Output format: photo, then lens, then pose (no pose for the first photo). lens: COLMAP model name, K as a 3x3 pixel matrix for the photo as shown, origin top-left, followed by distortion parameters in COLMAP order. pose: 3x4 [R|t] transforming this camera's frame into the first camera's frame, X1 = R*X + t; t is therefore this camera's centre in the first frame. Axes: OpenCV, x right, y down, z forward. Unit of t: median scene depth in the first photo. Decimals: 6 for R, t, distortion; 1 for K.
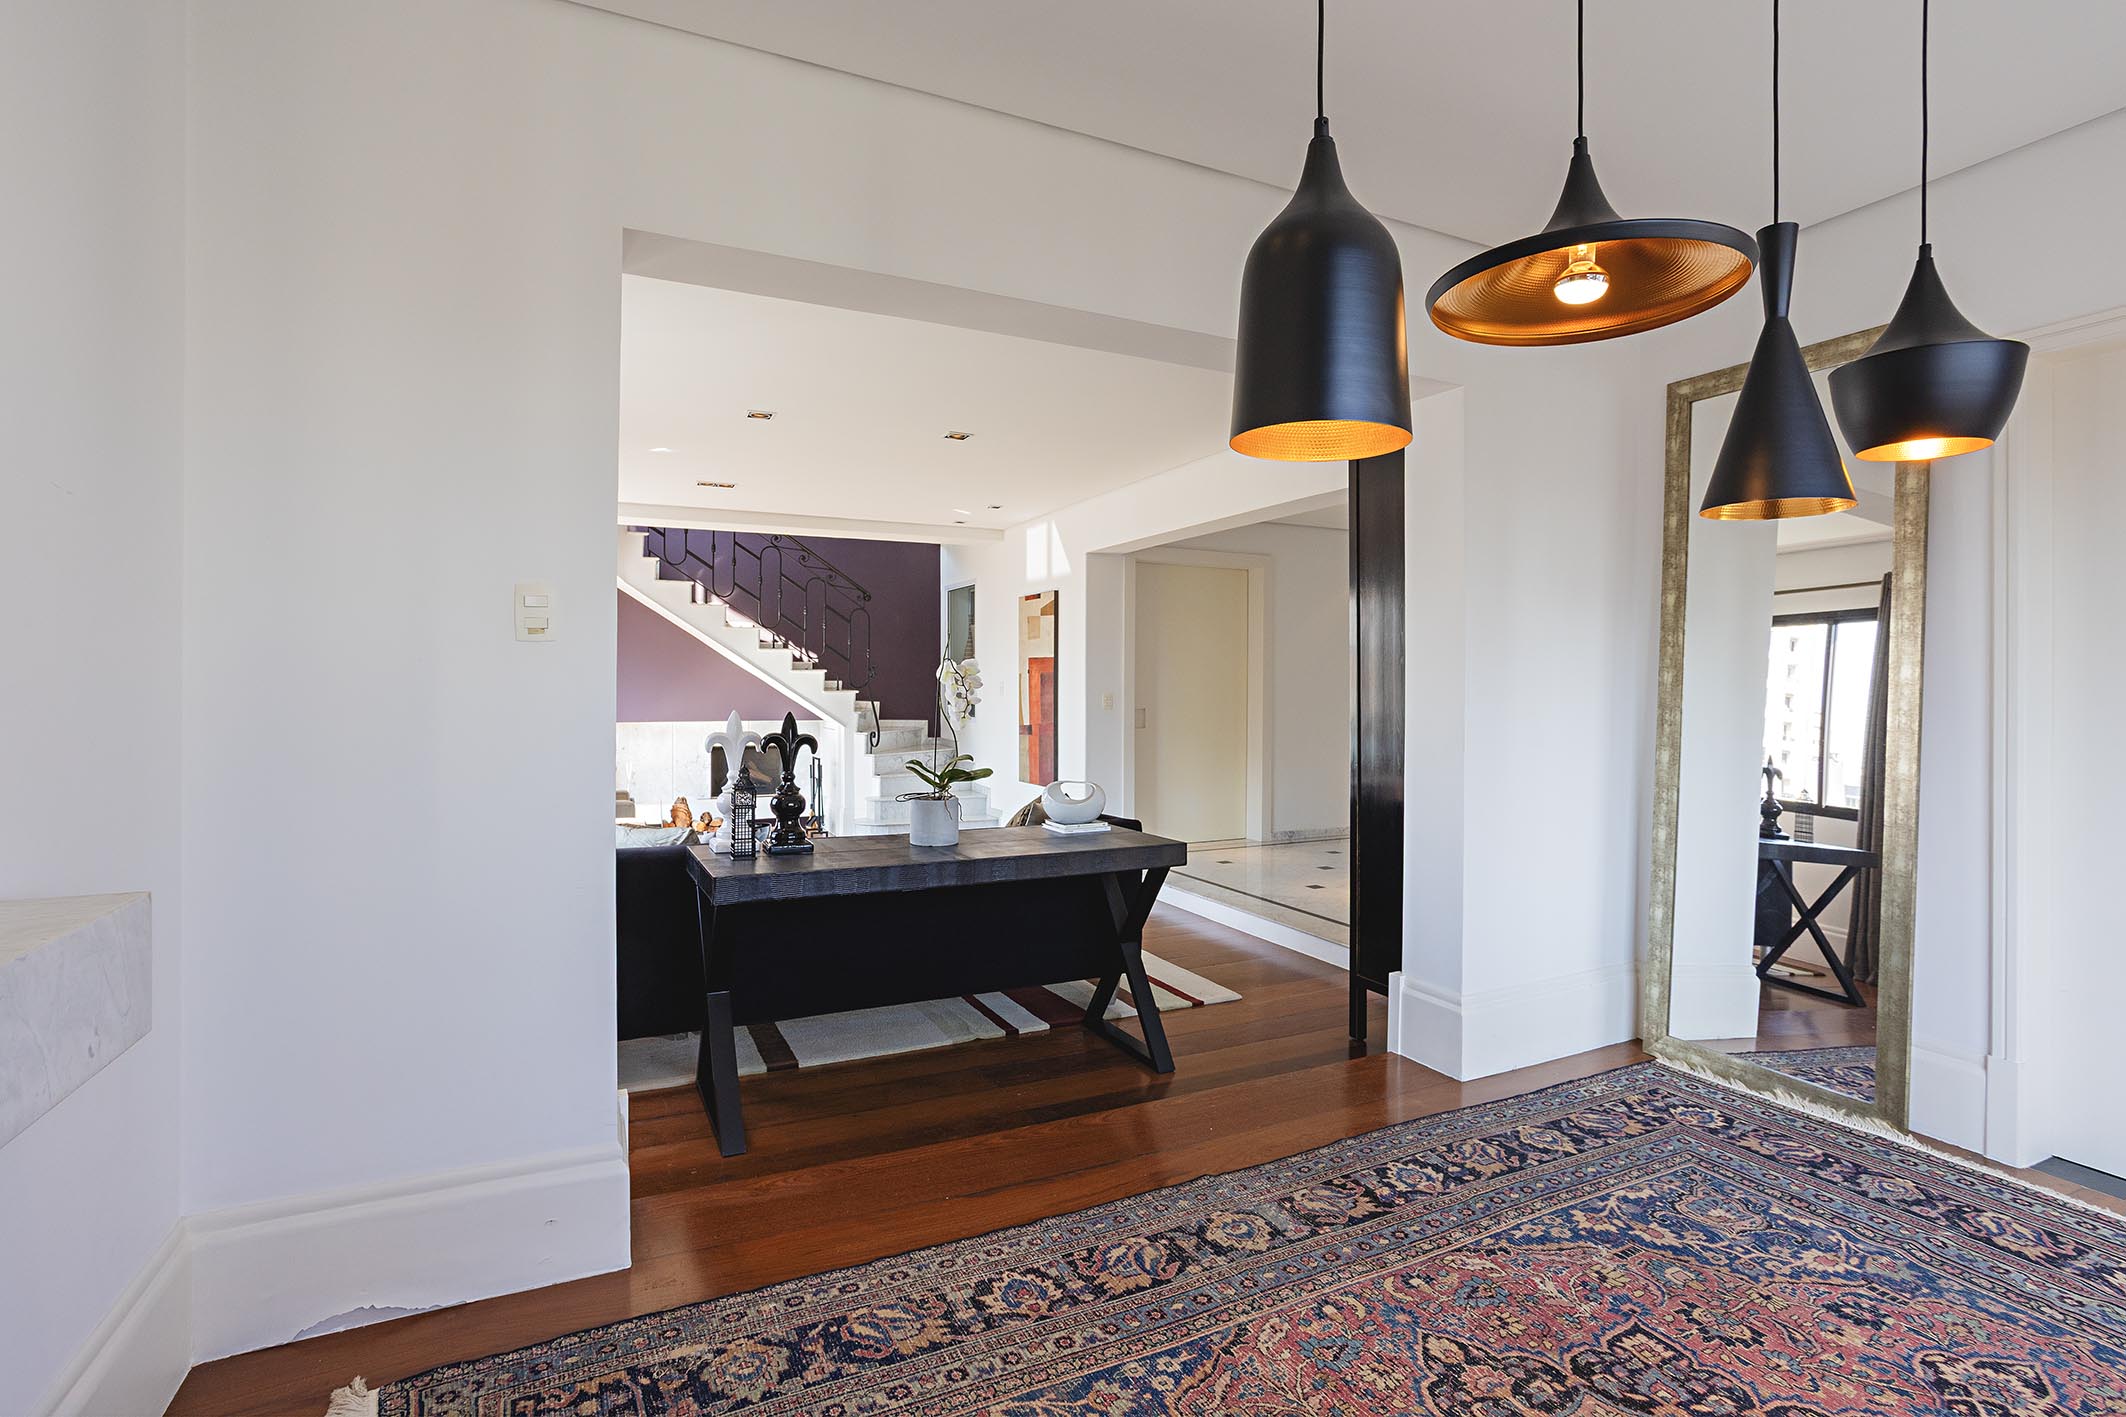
lens RADIAL K [[1041.6, 0, 1063.5], [0, 1041.6, 681.4], [0, 0, 1]] dist [-0.076549, 0.050565]
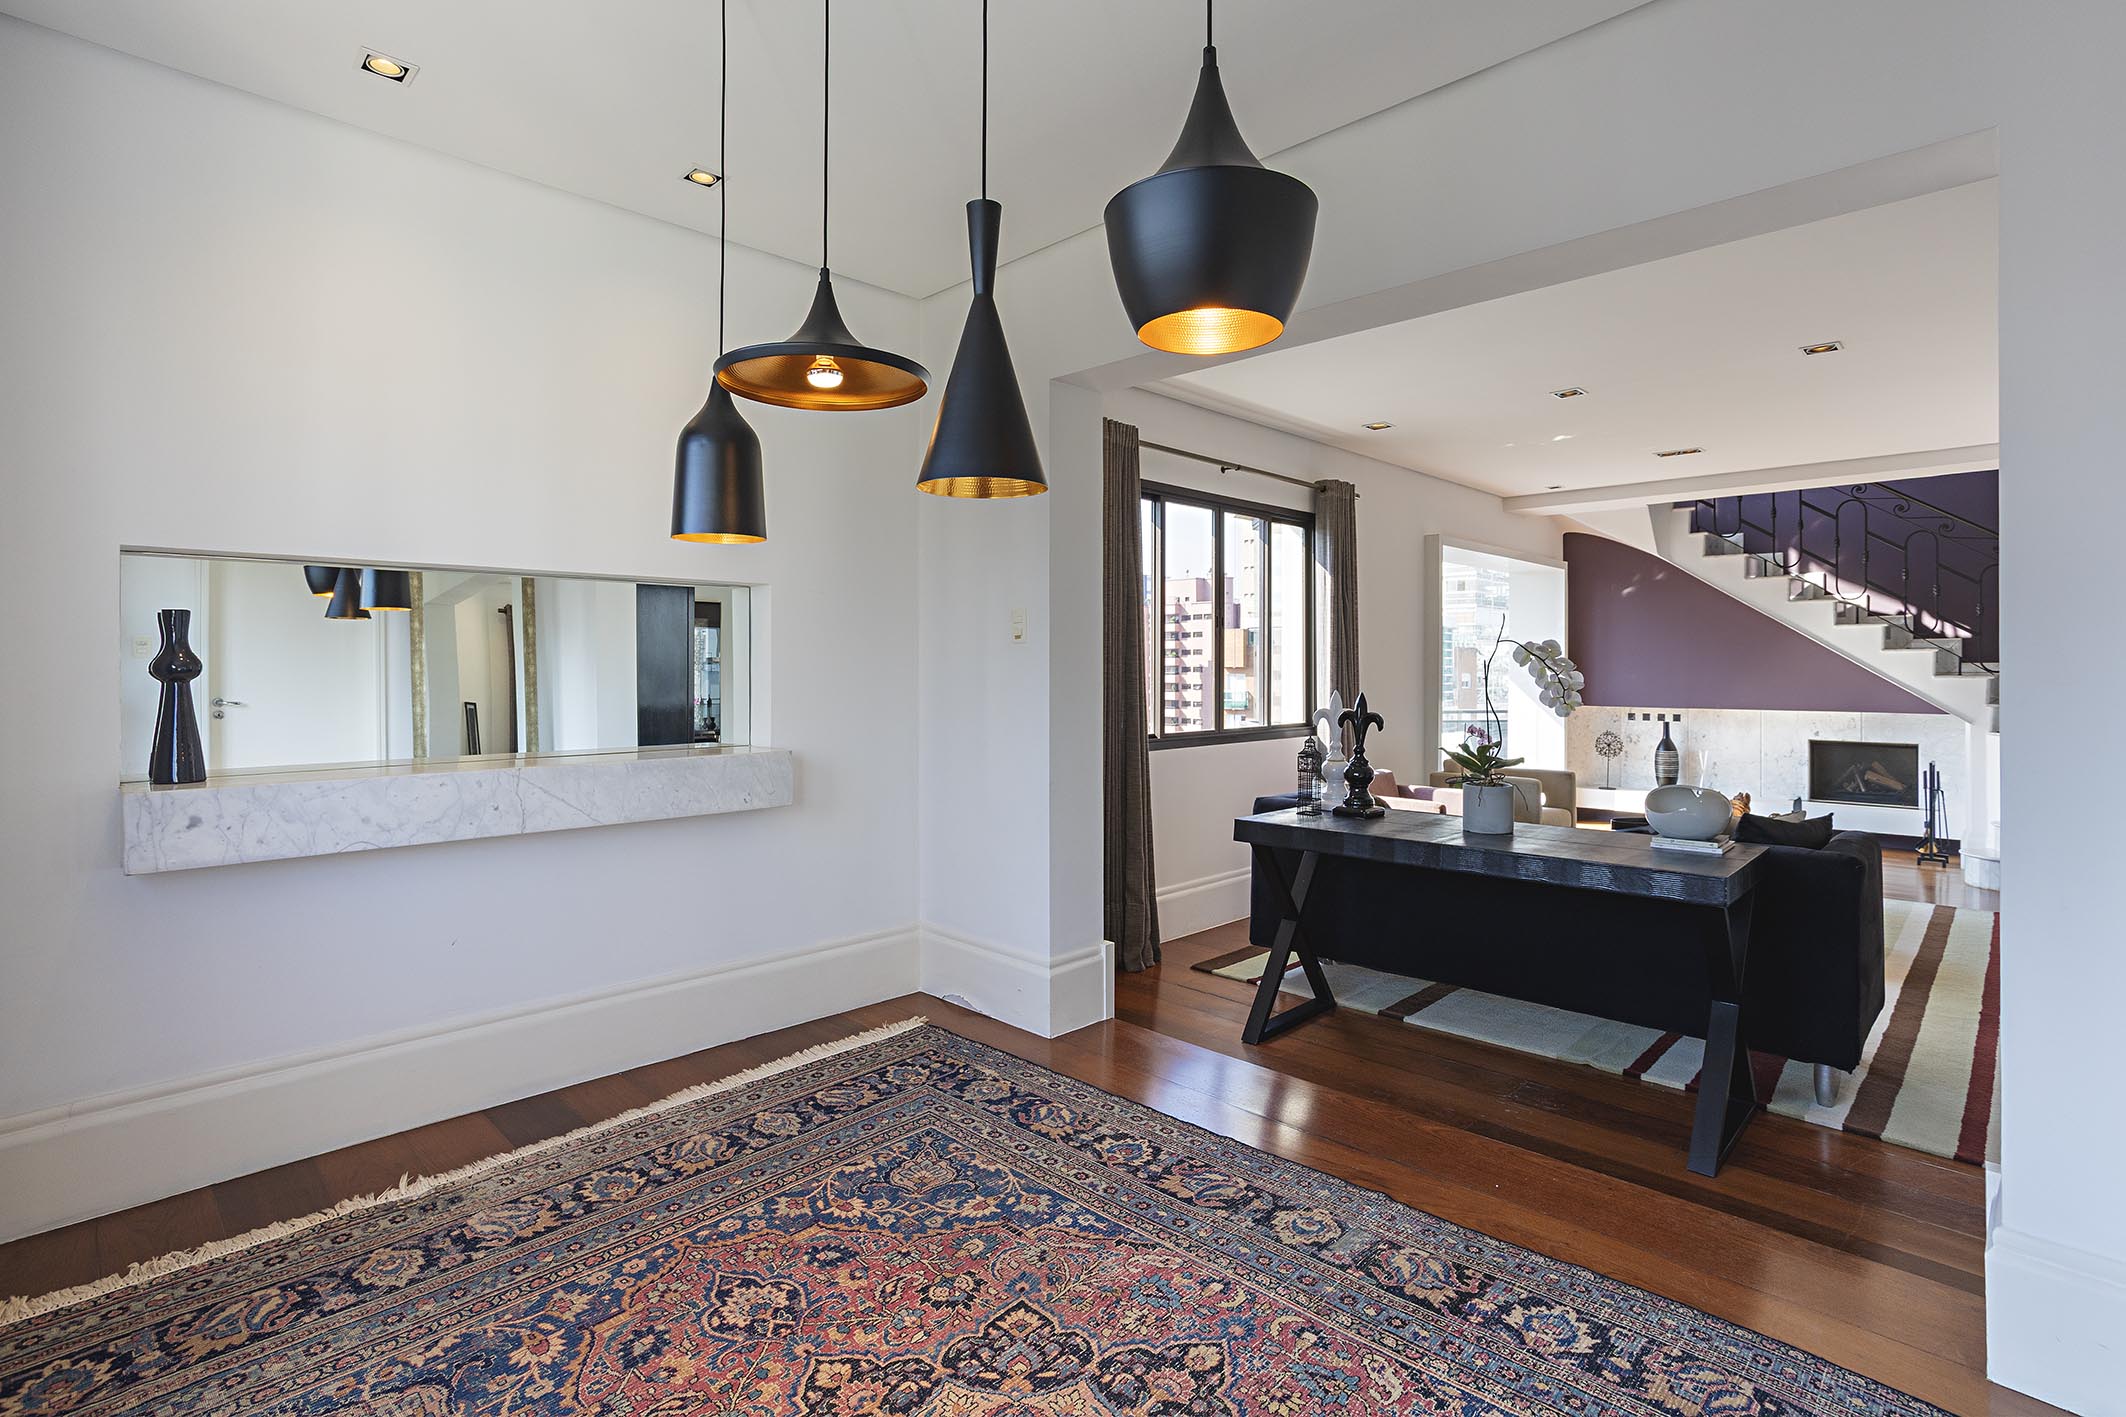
lens RADIAL K [[1005.1, 0, 978.5], [0, 1005.1, 669.4], [0, 0, 1]] dist [-0.053489, 0.021673]
pose [[0.289156, -0.001997, -0.957280, 0.541160], [0.004869, 0.999988, -0.000615, 0.002193], [0.957270, -0.004483, 0.289162, 0.236173]]
